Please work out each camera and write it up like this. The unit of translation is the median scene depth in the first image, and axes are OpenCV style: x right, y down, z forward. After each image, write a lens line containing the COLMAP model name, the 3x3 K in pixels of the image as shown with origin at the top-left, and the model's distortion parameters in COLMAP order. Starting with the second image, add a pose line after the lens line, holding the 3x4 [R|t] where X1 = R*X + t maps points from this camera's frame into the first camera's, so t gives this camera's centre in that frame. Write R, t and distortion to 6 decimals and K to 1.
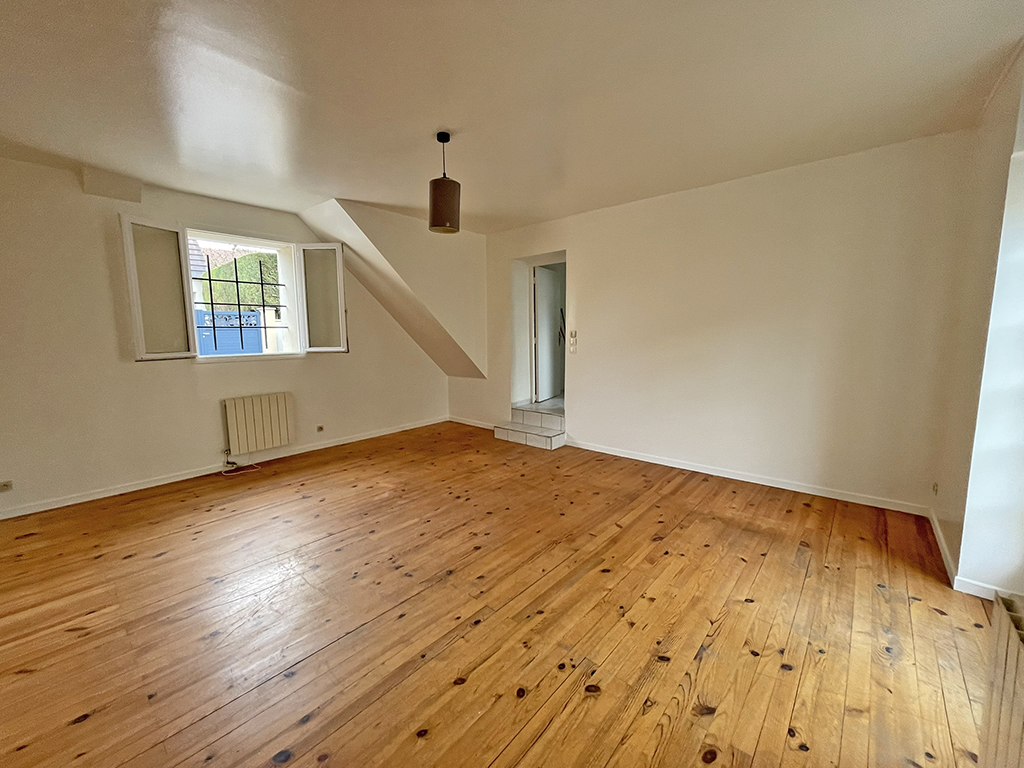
lens RADIAL K [[412.4, 0, 512.3], [0, 412.4, 379.5], [0, 0, 1]] dist [-0.000047, 0.000090]
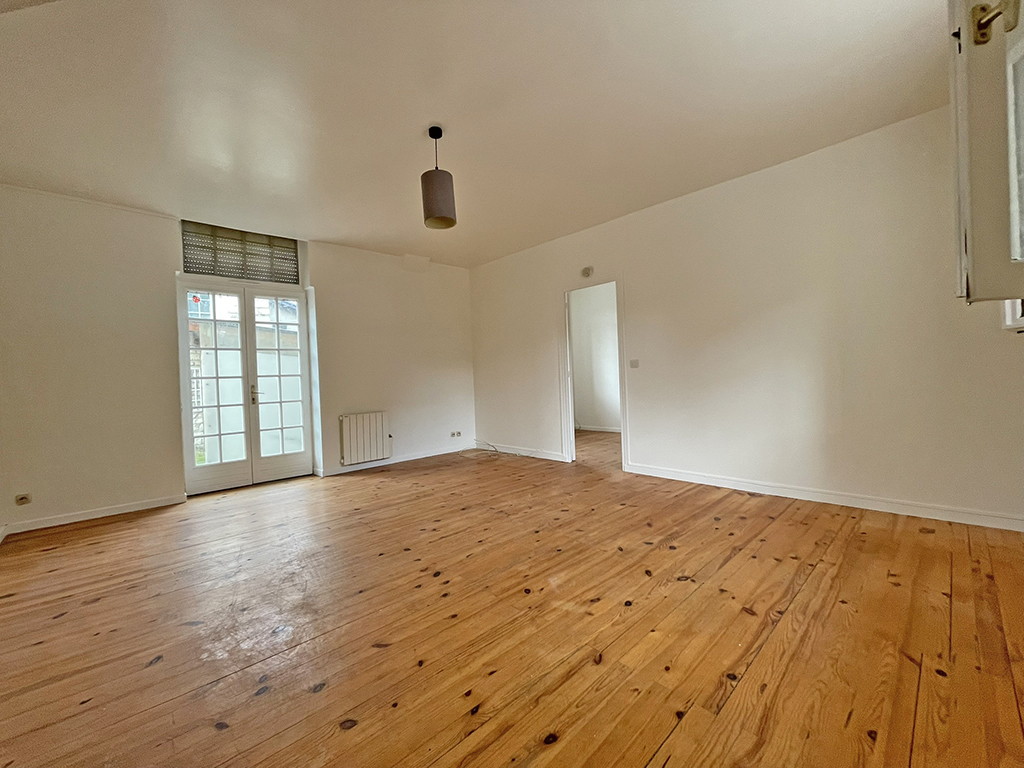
lens RADIAL K [[412.4, 0, 511.6], [0, 412.4, 379.9], [0, 0, 1]] dist [-0.000047, 0.000090]
pose [[-0.993777, 0.049584, 0.099744, -0.341473], [0.061423, 0.990949, 0.119361, -0.090274], [-0.092923, 0.124745, -0.987828, 1.658968]]
